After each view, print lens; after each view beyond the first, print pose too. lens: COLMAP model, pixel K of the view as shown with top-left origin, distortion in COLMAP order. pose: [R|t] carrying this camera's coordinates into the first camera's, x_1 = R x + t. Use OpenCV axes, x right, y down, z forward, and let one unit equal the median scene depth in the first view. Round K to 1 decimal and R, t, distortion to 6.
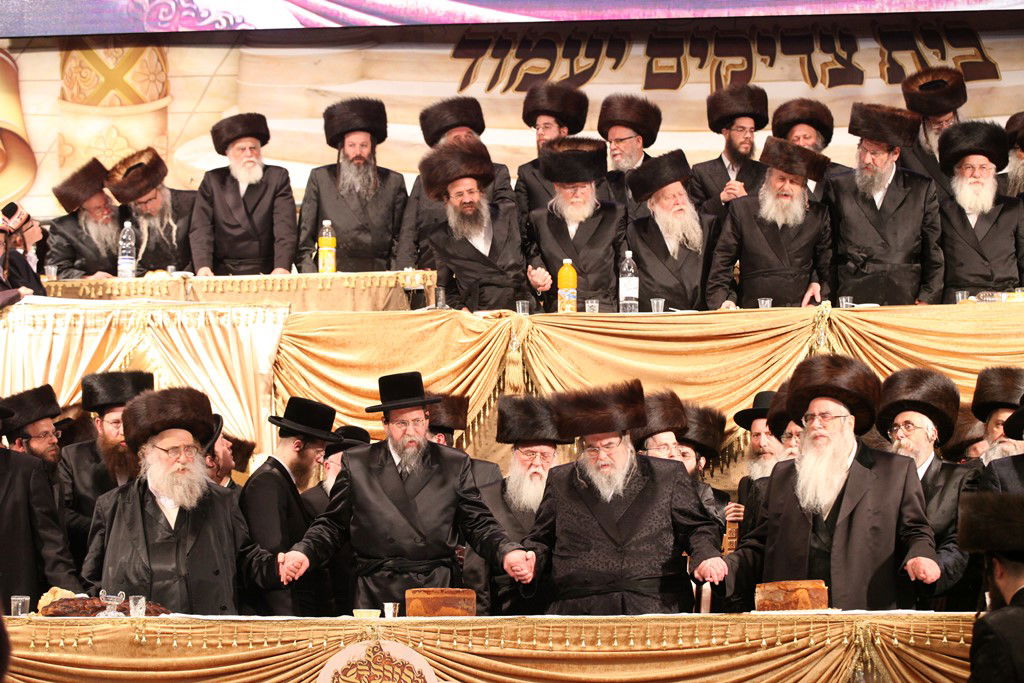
lens RADIAL K [[2716.6, 0, 513.0], [0, 2716.6, 295.6], [0, 0, 1]] dist [-0.030501, -0.134380]
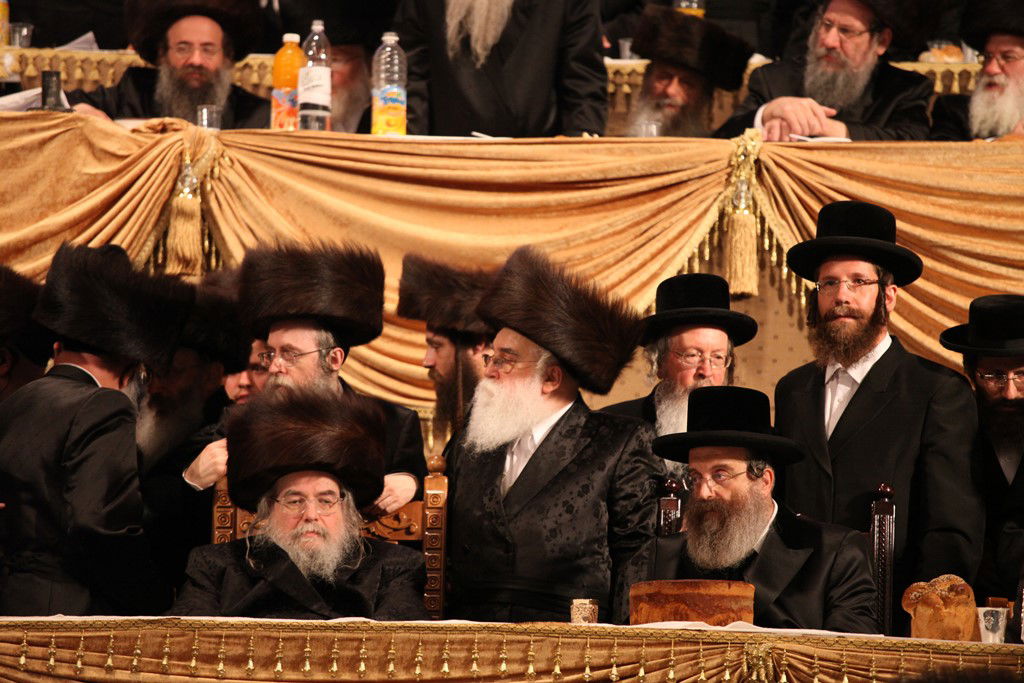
lens RADIAL K [[5765.6, 0, 513.9], [0, 5765.6, 342.8], [0, 0, 1]] dist [2.761426, -5.596173]
pose [[0.997686, 0.042503, 0.053070, 0.005260], [-0.043574, 0.998866, 0.019180, 0.025186], [-0.052195, -0.021448, 0.998407, -0.184527]]
